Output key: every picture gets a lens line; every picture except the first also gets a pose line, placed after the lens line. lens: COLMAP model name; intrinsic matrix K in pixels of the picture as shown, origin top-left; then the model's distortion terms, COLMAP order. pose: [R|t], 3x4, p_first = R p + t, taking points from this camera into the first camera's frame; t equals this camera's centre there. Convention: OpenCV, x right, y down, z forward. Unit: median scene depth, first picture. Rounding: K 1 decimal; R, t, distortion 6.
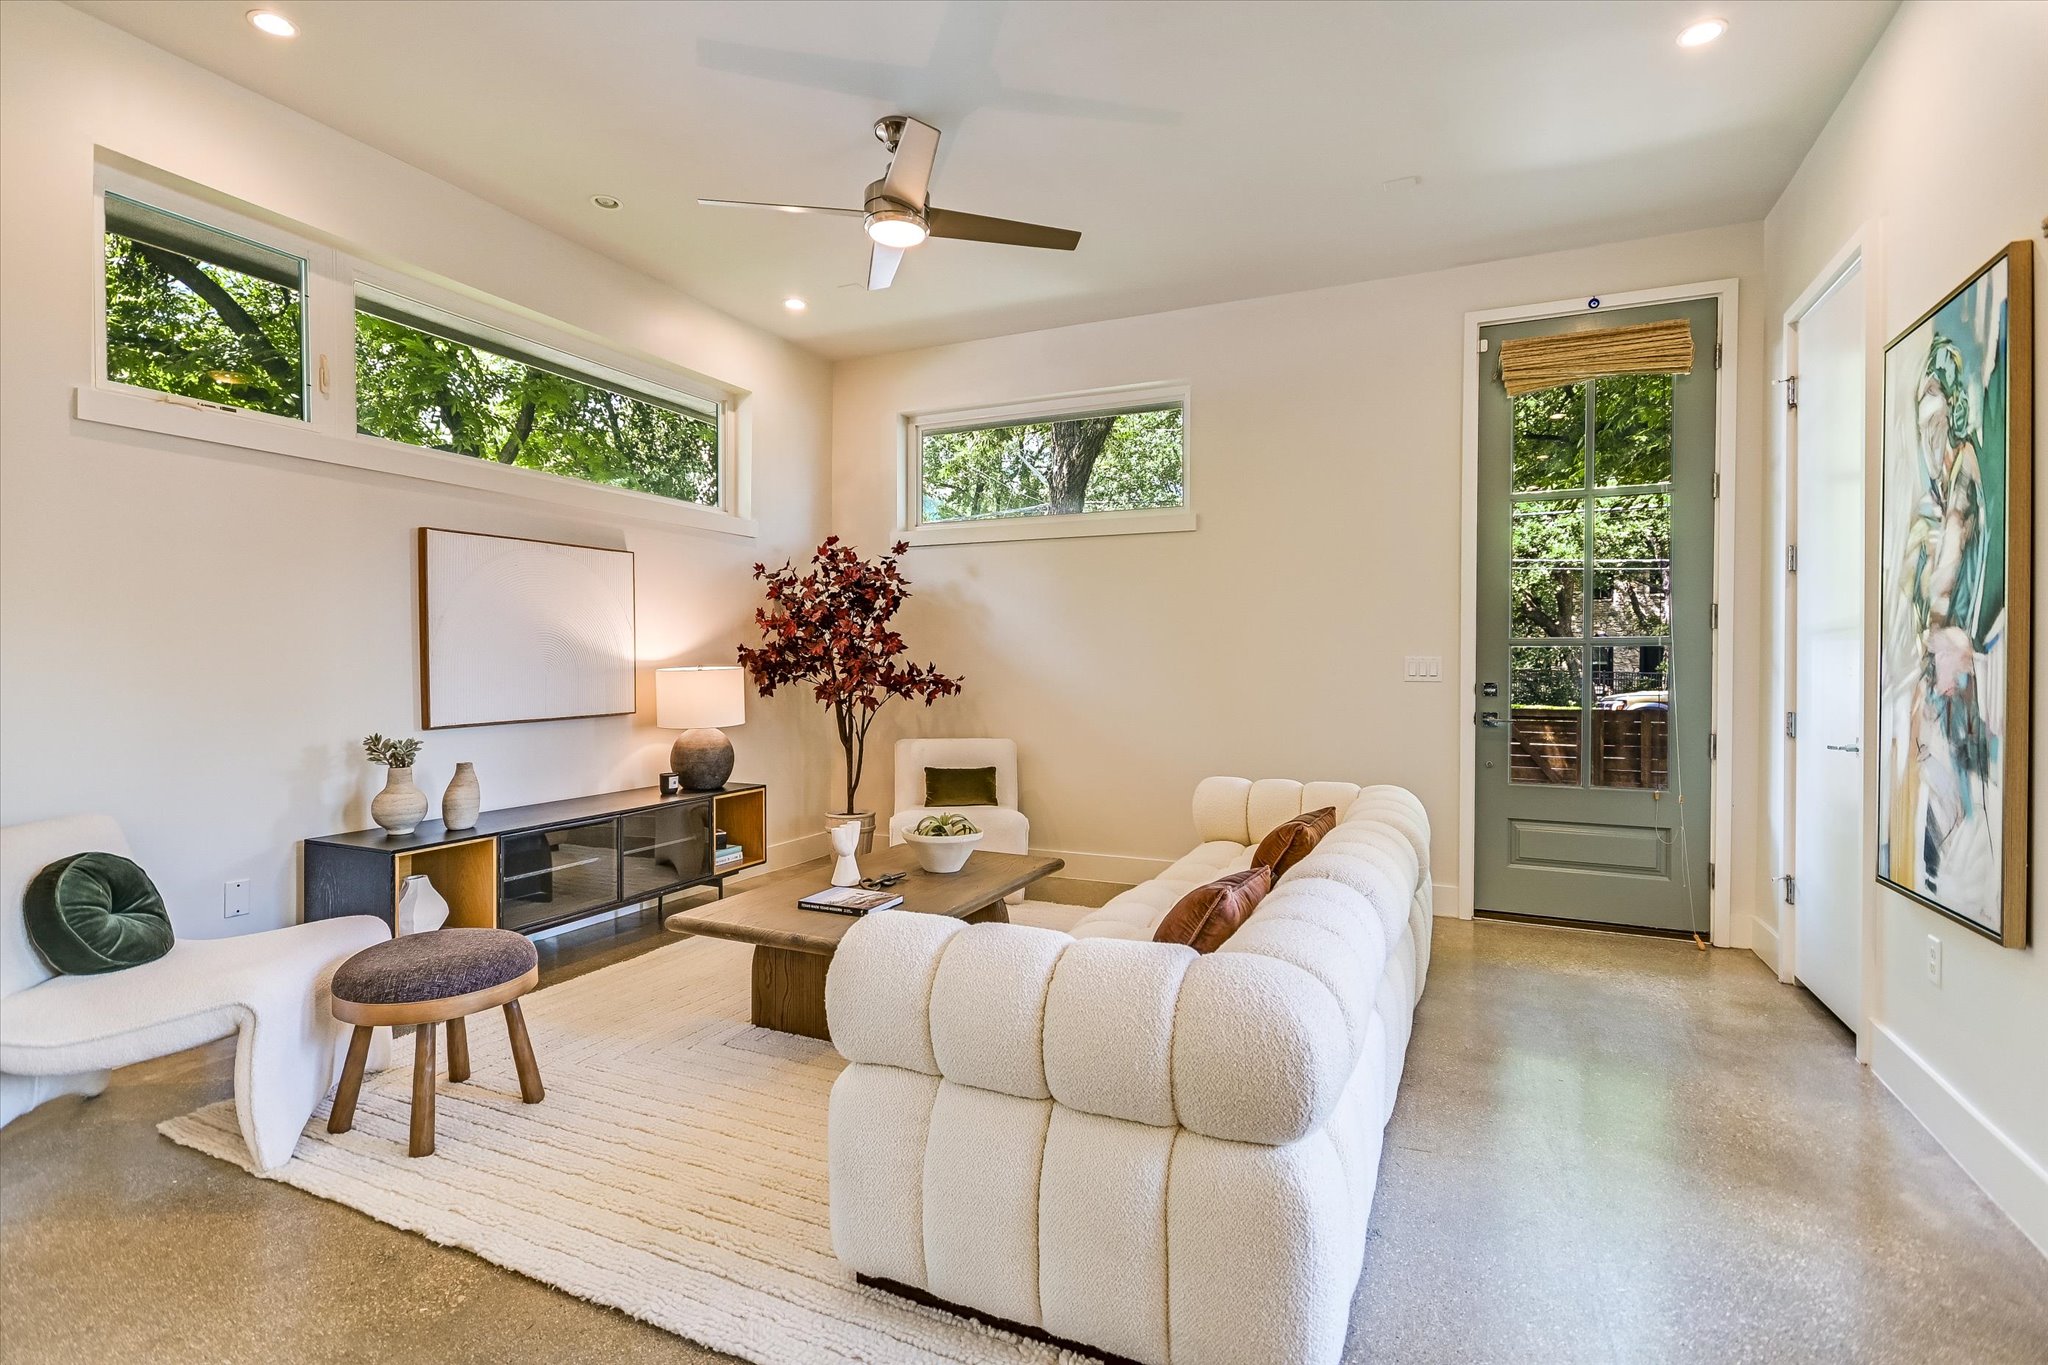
lens RADIAL K [[984.1, 0, 1027.0], [0, 984.1, 680.5], [0, 0, 1]] dist [0.009967, -0.000813]
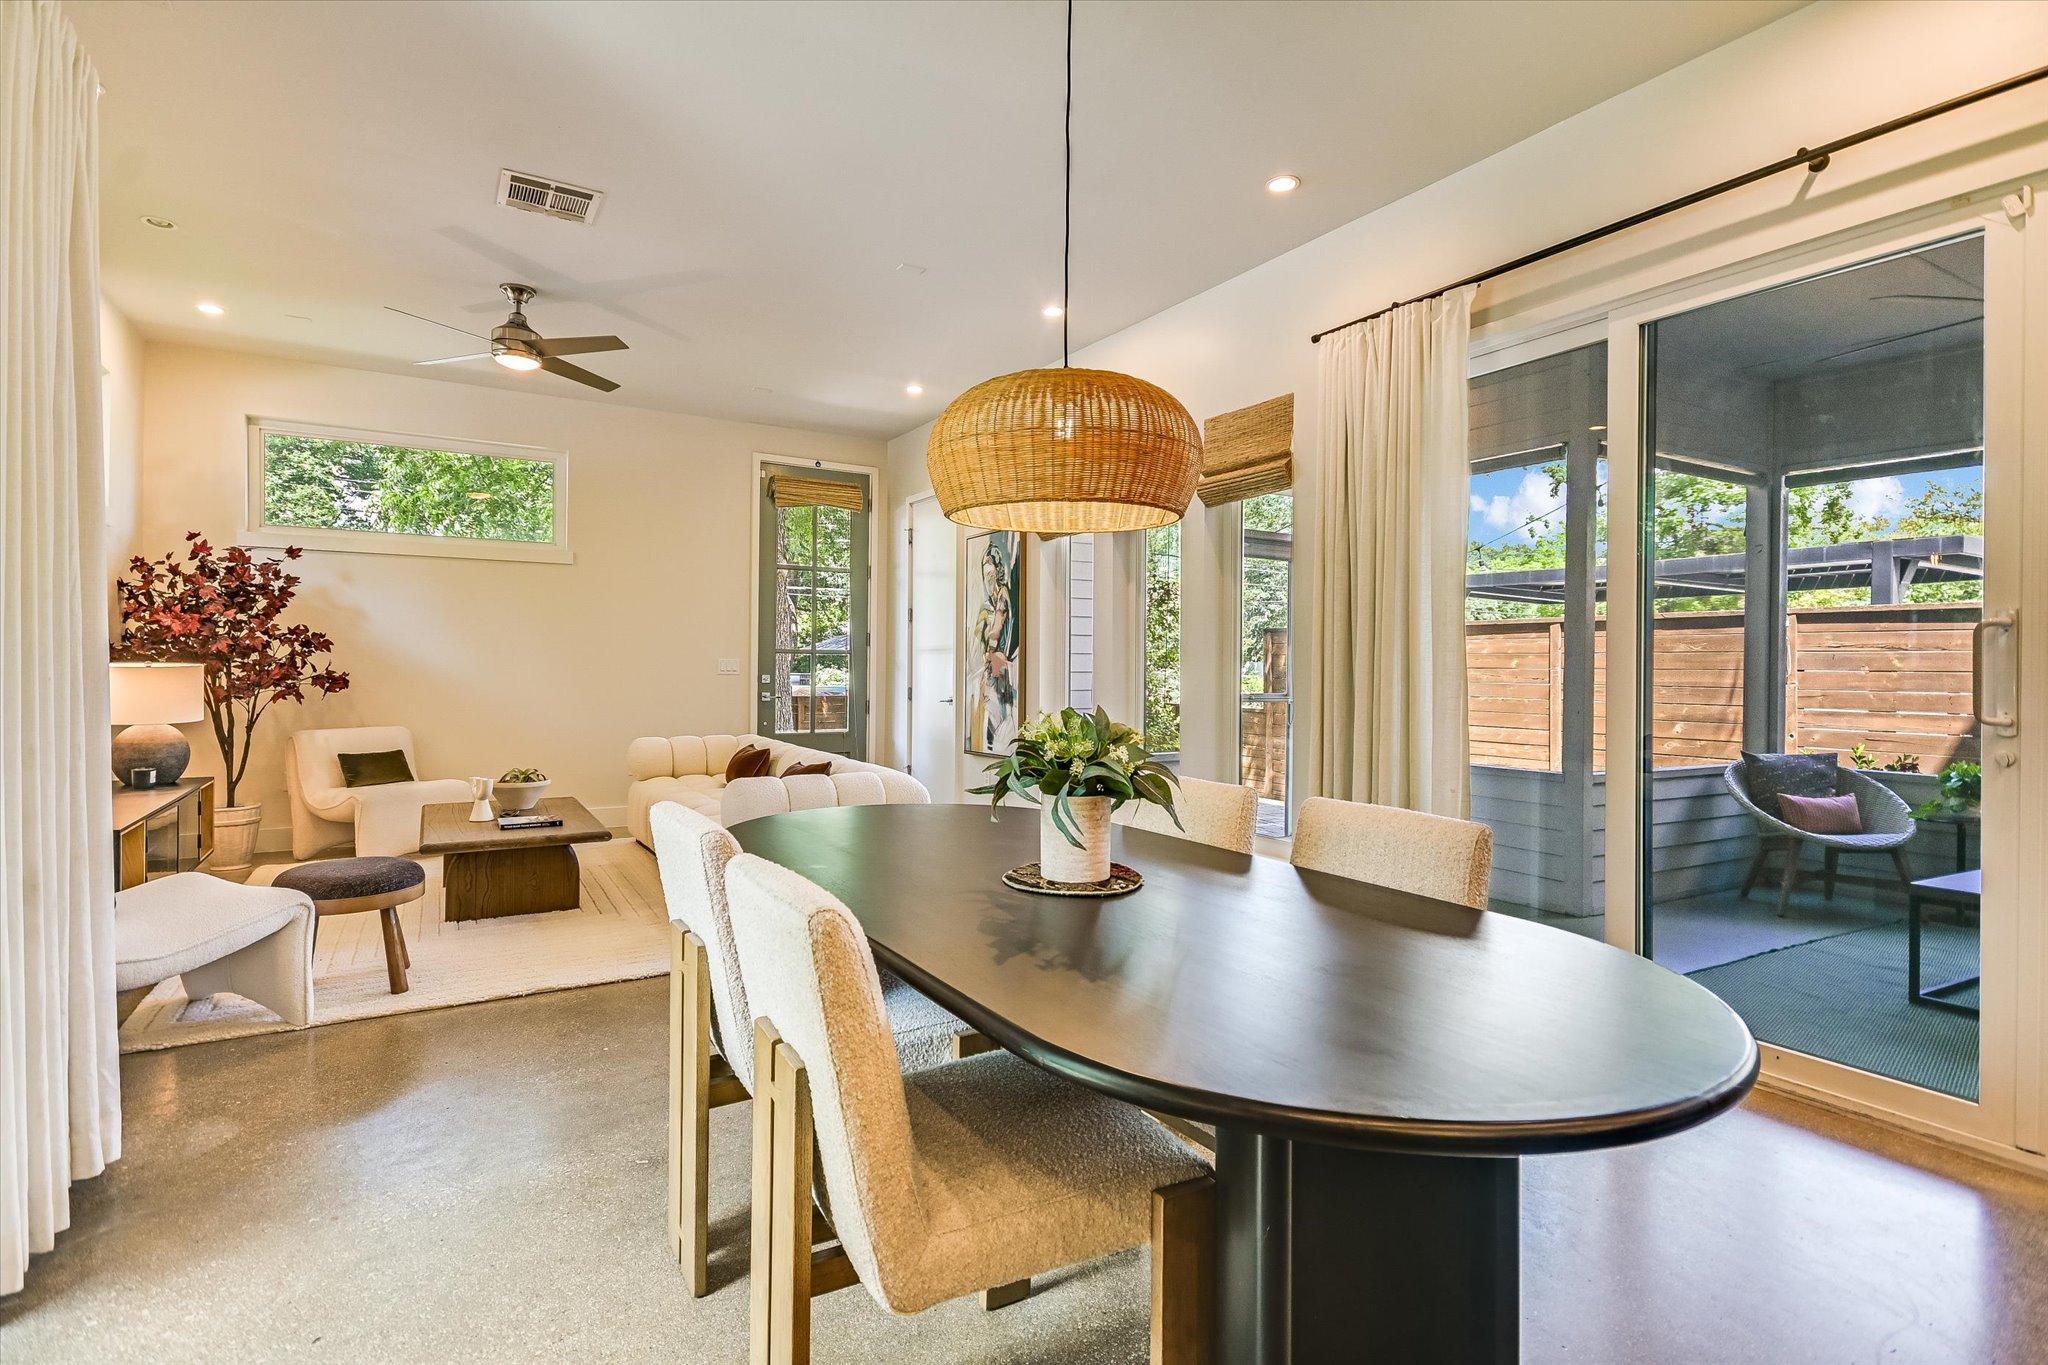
lens RADIAL K [[984.1, 0, 1029.9], [0, 984.1, 674.2], [0, 0, 1]] dist [0.009967, -0.000813]
pose [[0.552847, -0.006379, 0.833258, -1.158305], [0.006846, 0.999972, 0.003114, 0.000136], [-0.833255, 0.003983, 0.552875, -0.518147]]
